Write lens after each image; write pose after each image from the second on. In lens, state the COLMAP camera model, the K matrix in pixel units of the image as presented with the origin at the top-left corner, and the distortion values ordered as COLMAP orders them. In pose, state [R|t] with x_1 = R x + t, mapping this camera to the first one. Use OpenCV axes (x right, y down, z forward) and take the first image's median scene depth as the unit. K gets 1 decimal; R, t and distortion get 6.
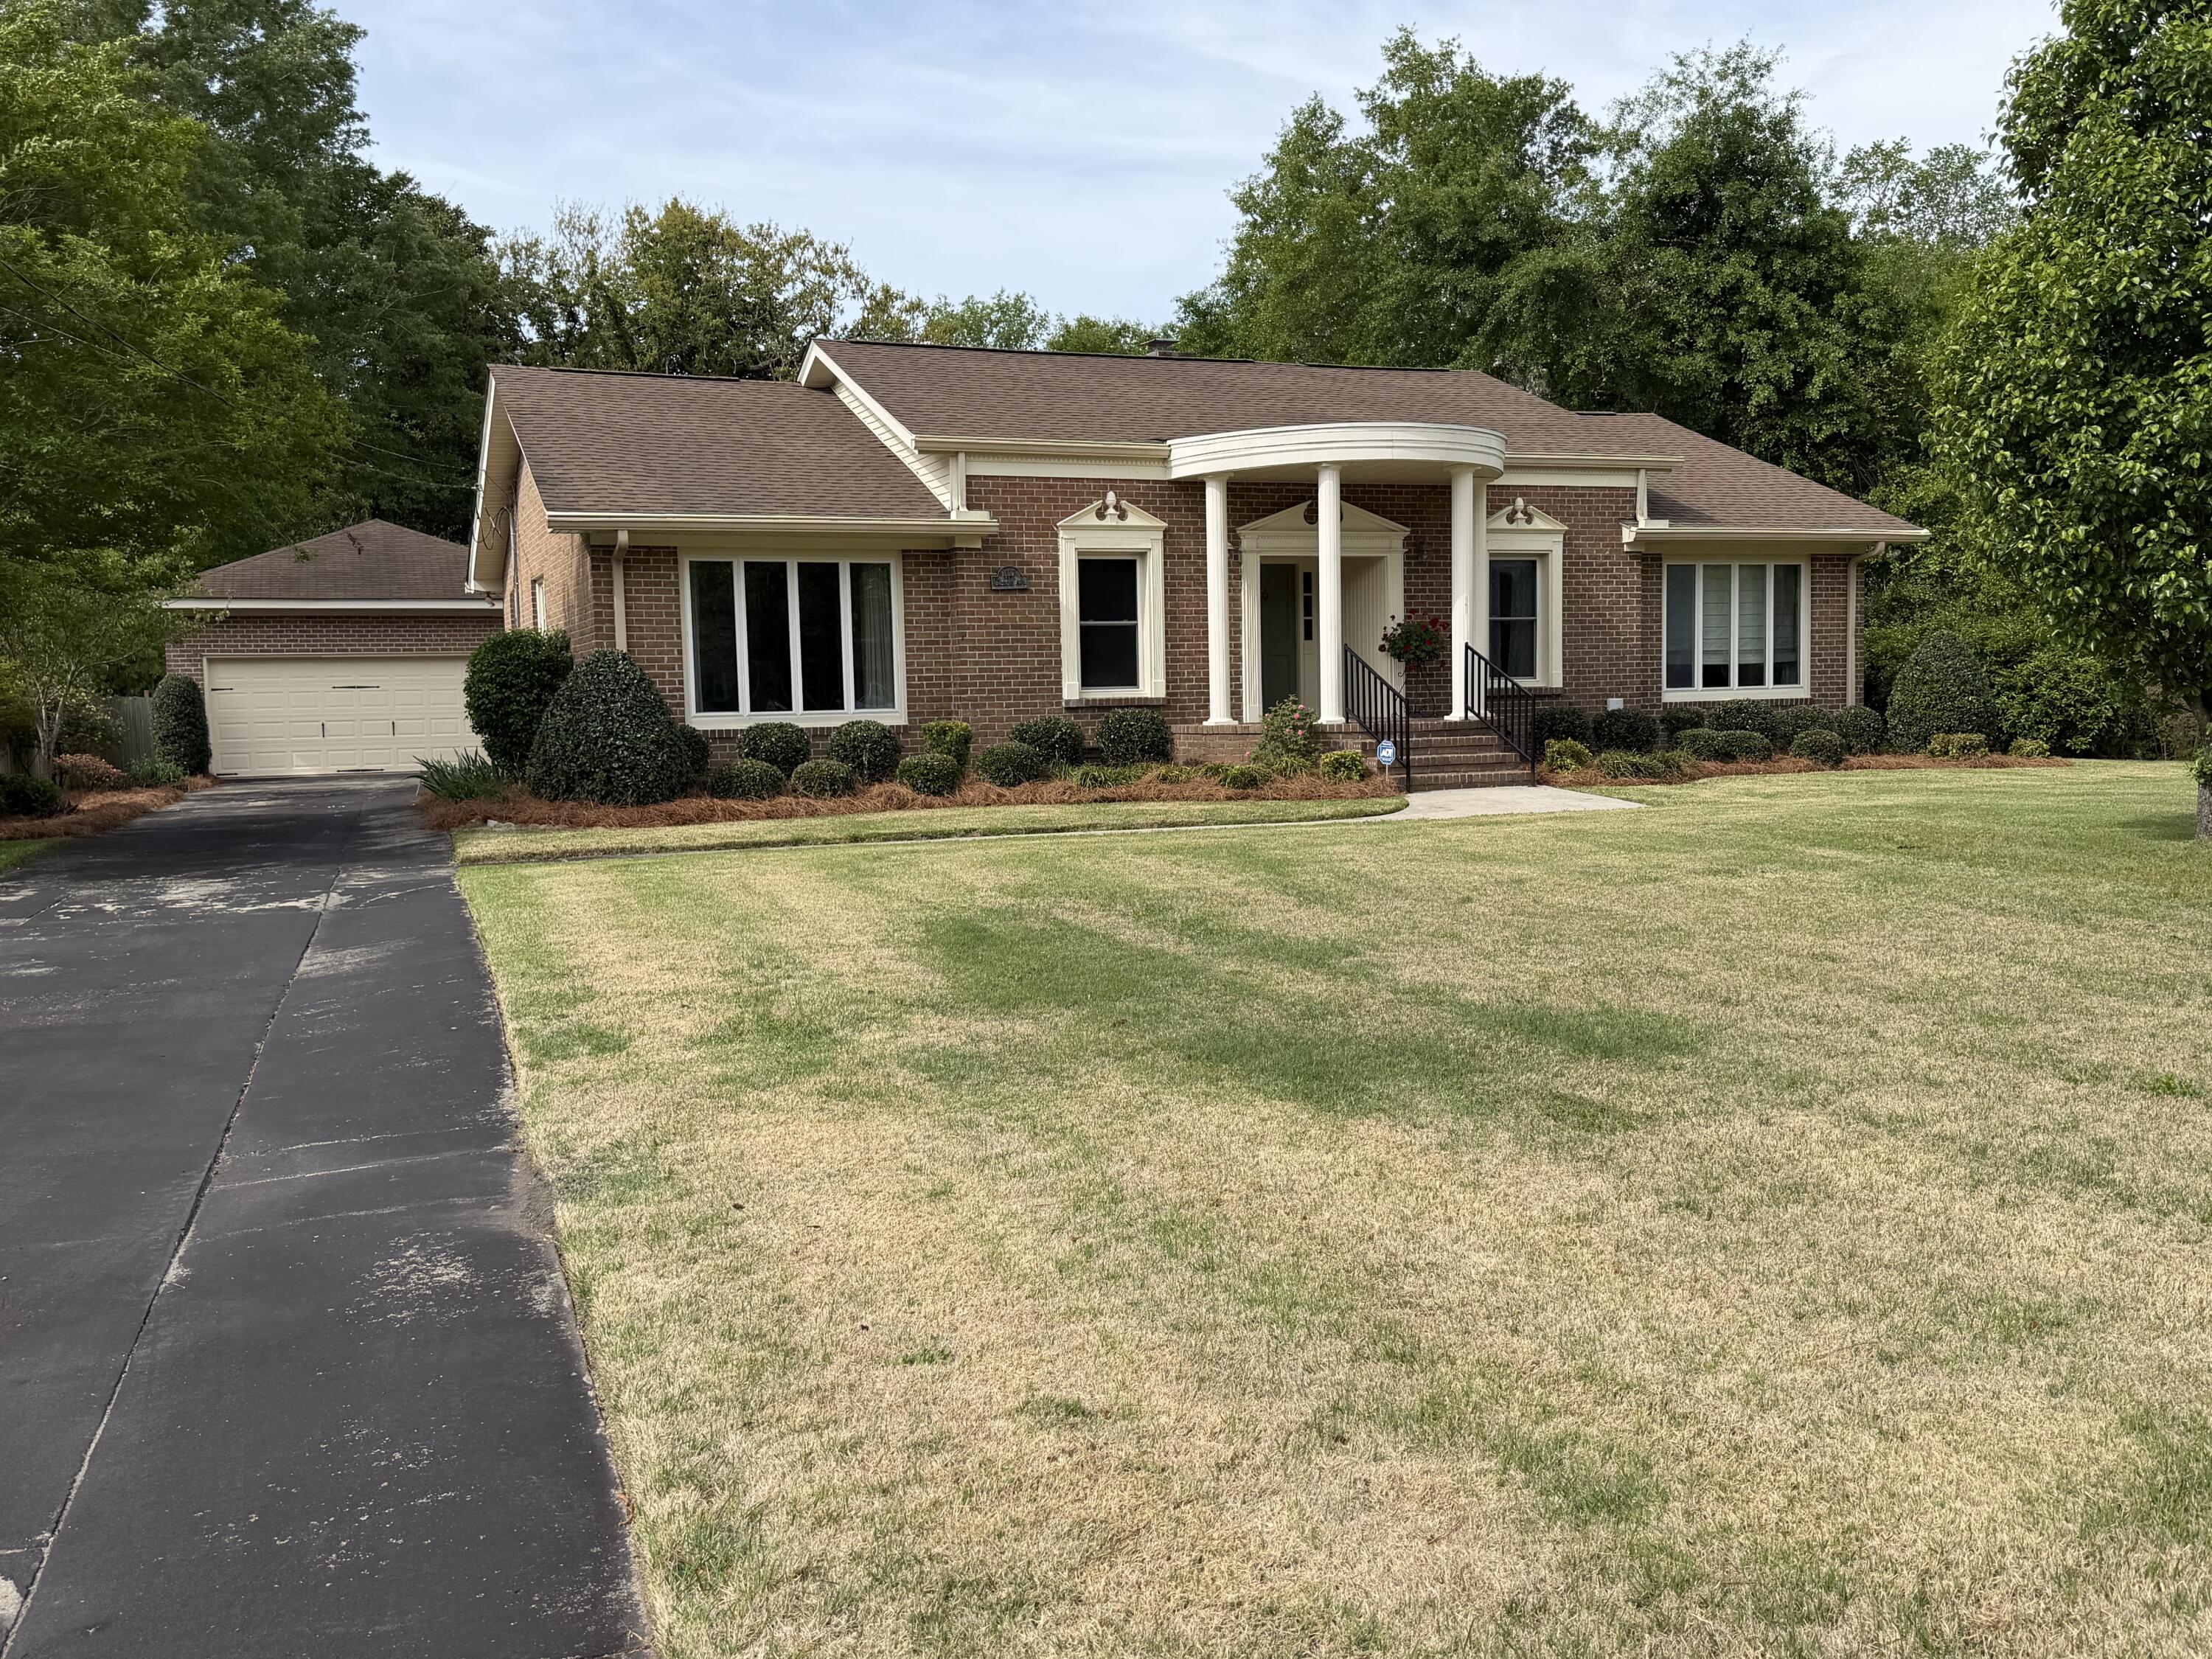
lens RADIAL K [[1894.9, 0, 1106.0], [0, 1894.9, 829.5], [0, 0, 1]] dist [0.161024, -0.355060]
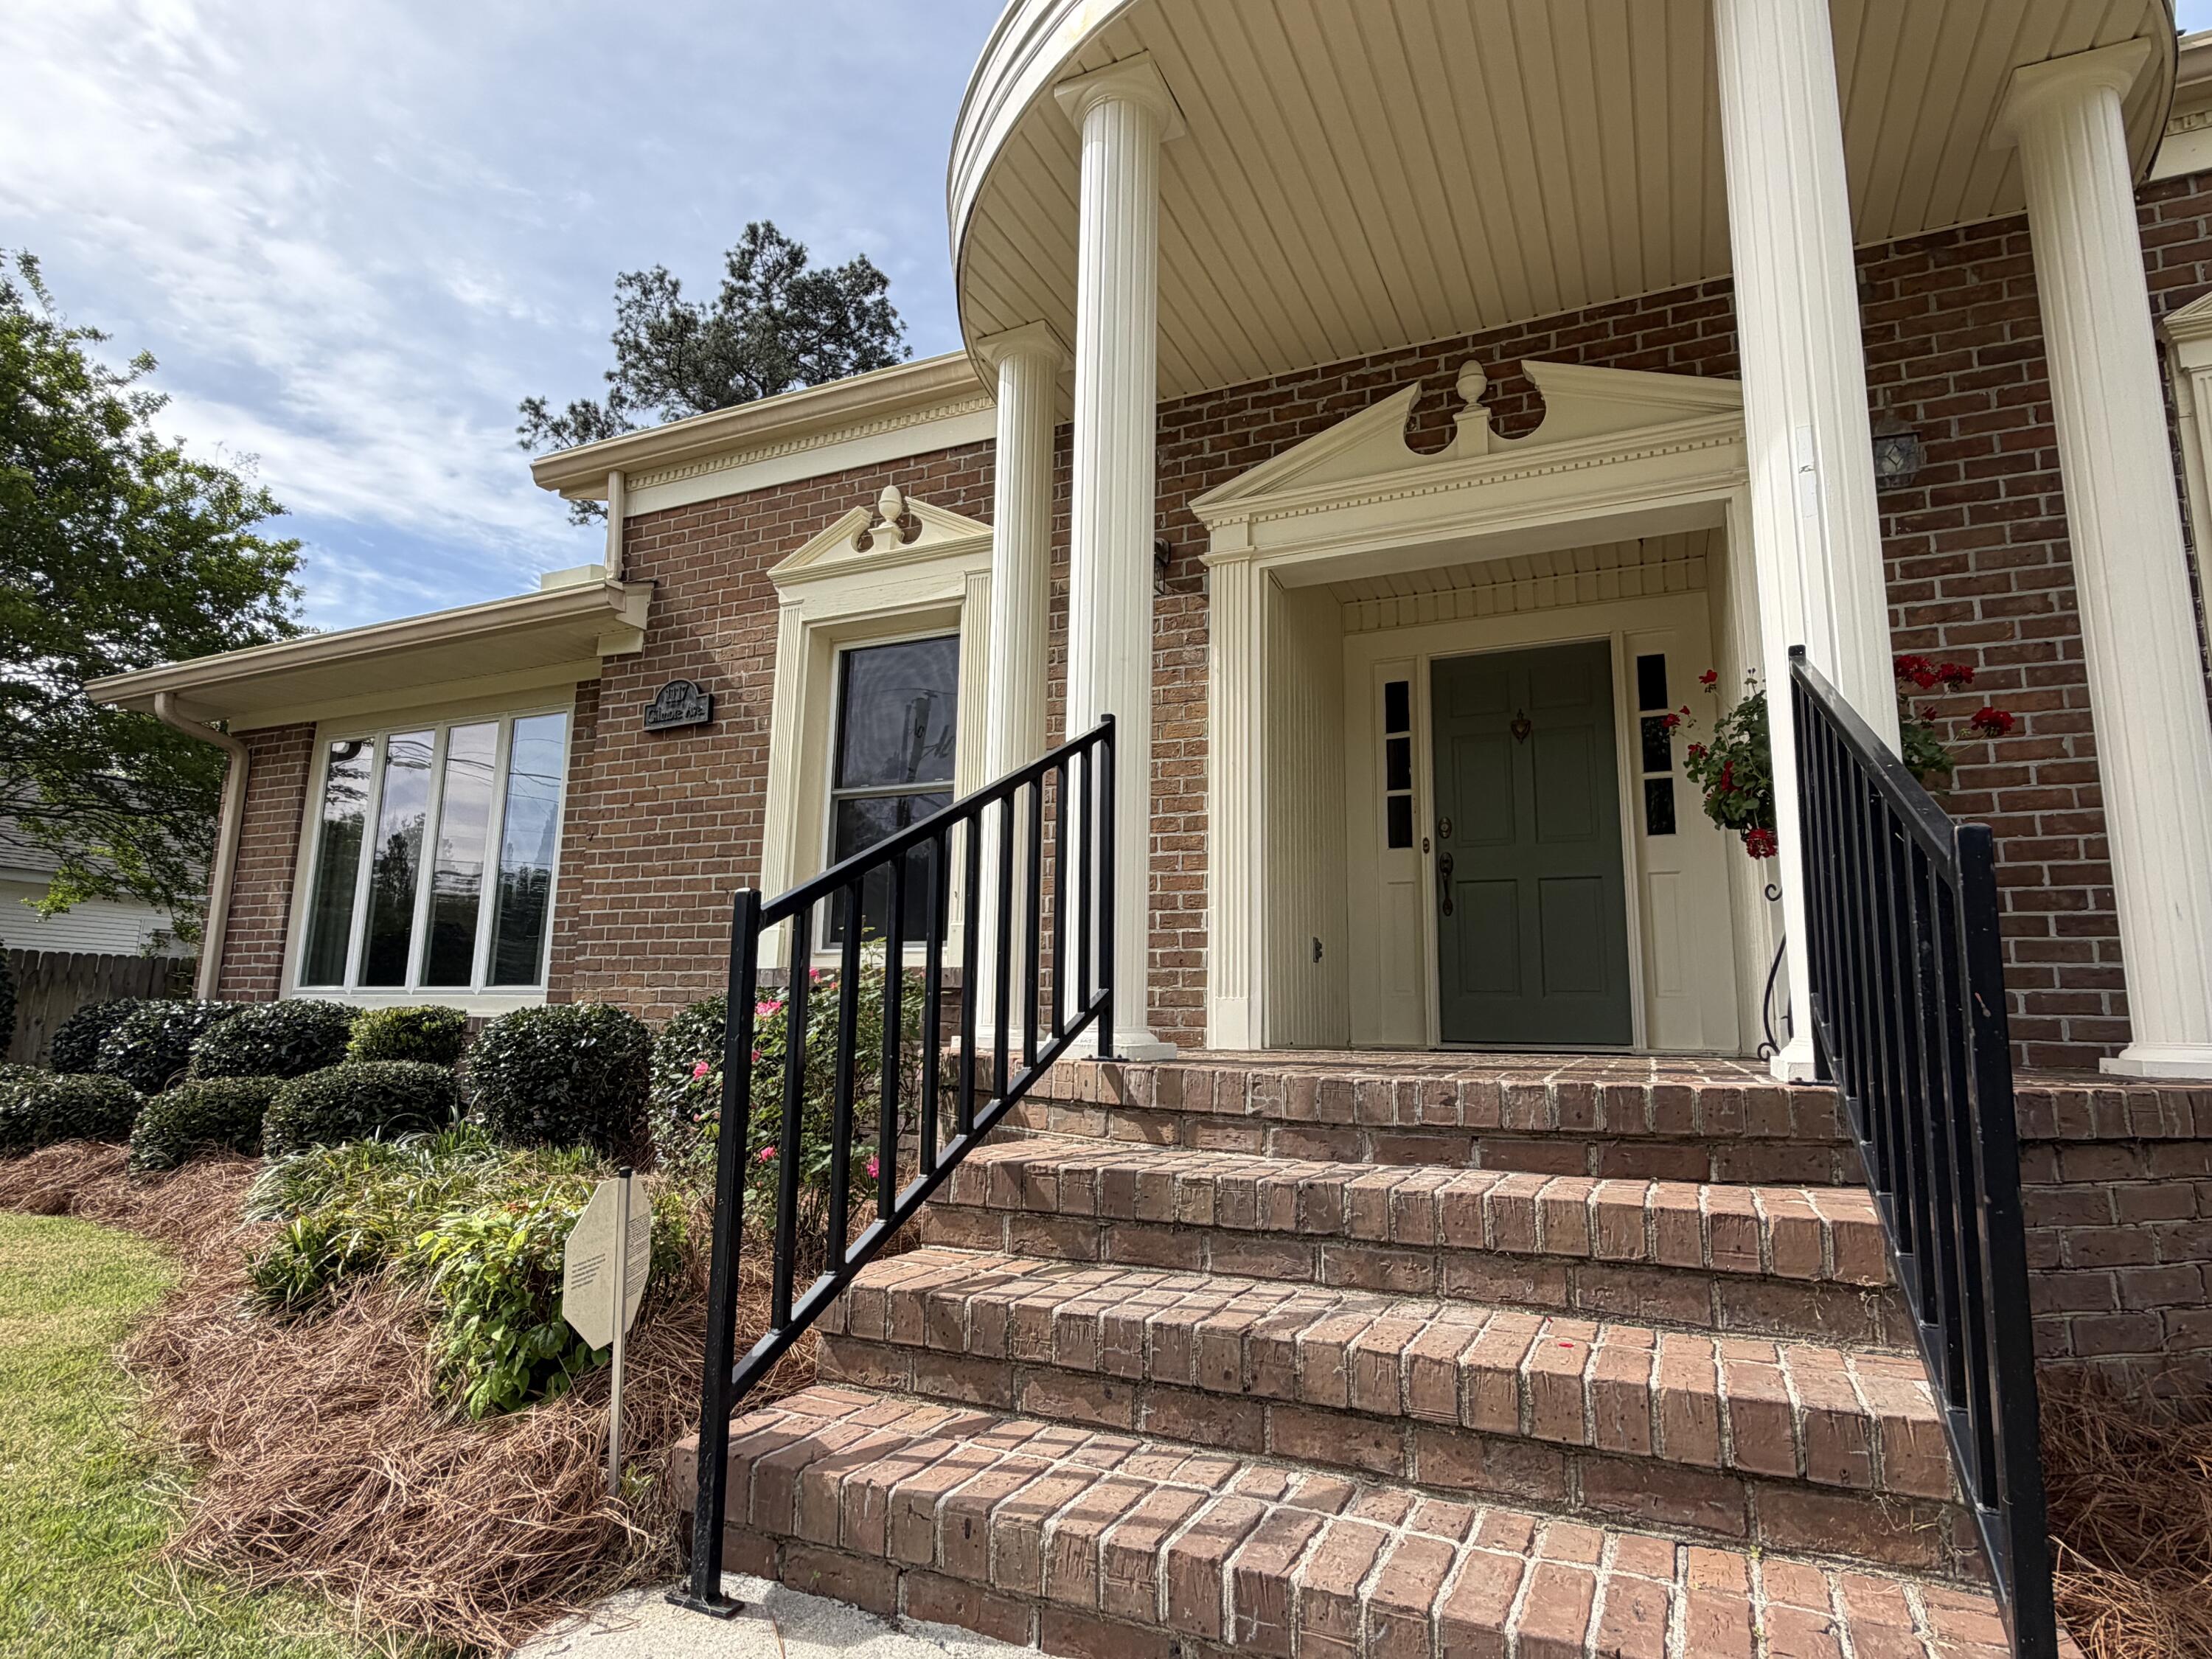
lens RADIAL K [[1171.2, 0, 1120.3], [0, 1171.2, 836.8], [0, 0, 1]] dist [-0.002102, 0.001798]
pose [[0.680994, -0.087473, -0.727046, 0.199940], [-0.083468, 0.977097, -0.195739, -0.047688], [0.727516, 0.193982, 0.658096, 0.790543]]
